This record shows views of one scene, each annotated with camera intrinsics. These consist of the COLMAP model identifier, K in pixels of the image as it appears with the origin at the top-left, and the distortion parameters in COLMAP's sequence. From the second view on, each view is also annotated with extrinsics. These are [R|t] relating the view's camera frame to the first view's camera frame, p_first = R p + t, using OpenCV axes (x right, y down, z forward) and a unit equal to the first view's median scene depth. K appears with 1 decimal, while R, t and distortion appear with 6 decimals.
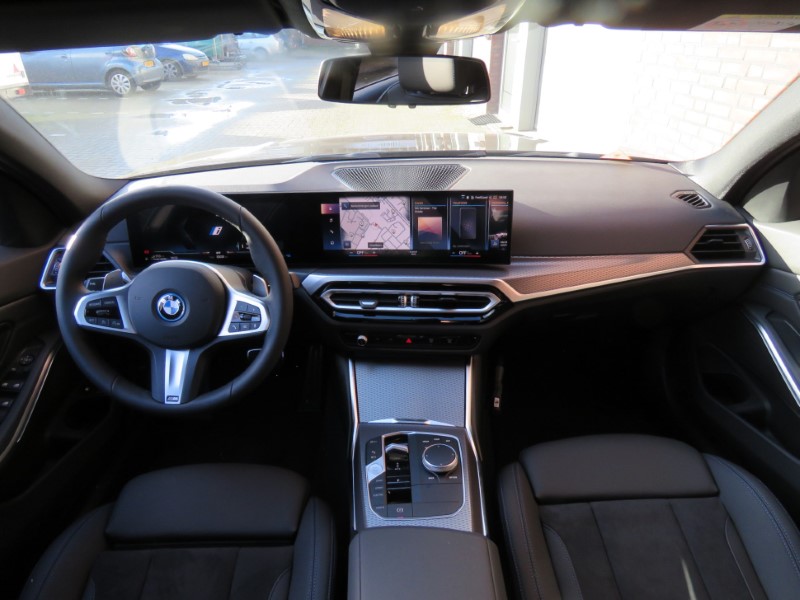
lens RADIAL K [[530.0, 0, 400.0], [0, 530.0, 300.0], [0, 0, 1]] dist [-0.005135, -0.000333]
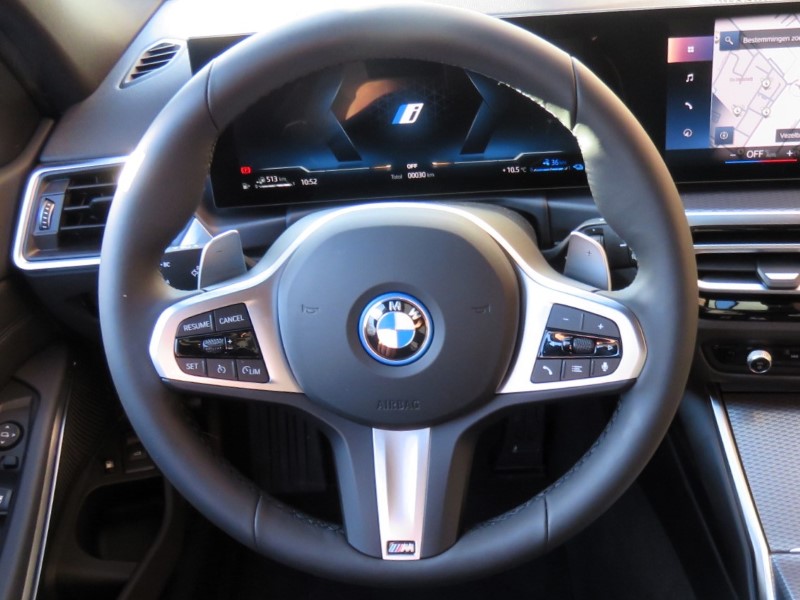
lens RADIAL K [[898.0, 0, 460.1], [0, 898.0, 310.8], [0, 0, 1]] dist [-0.005202, 0.002907]
pose [[0.998950, -0.030677, -0.034035, -0.295245], [0.034820, 0.991073, 0.128694, -0.067968], [0.029783, -0.129744, 0.991100, 0.283510]]
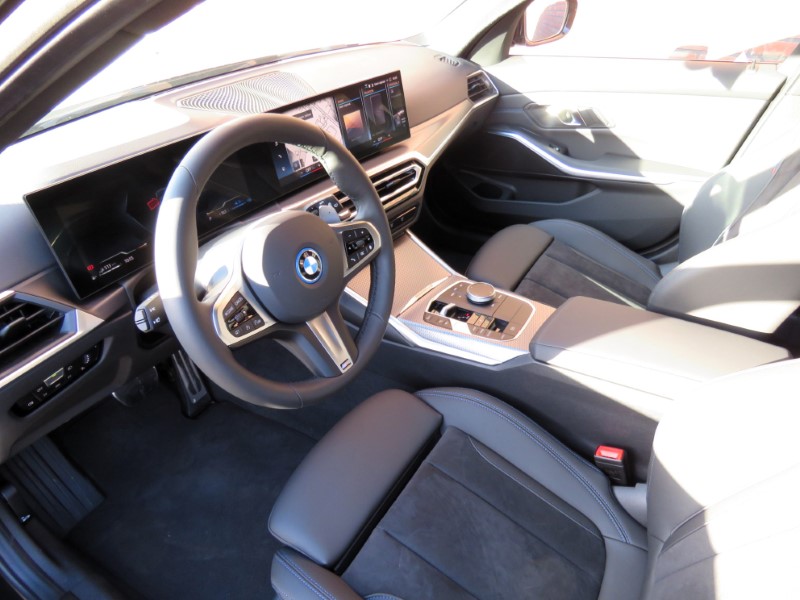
lens RADIAL K [[530.0, 0, 400.0], [0, 530.0, 300.0], [0, 0, 1]] dist [-0.005135, -0.000333]
pose [[0.531676, -0.470362, 0.704330, -0.779448], [0.390972, 0.874005, 0.288542, -0.098110], [-0.751307, 0.121962, 0.648586, 0.307030]]
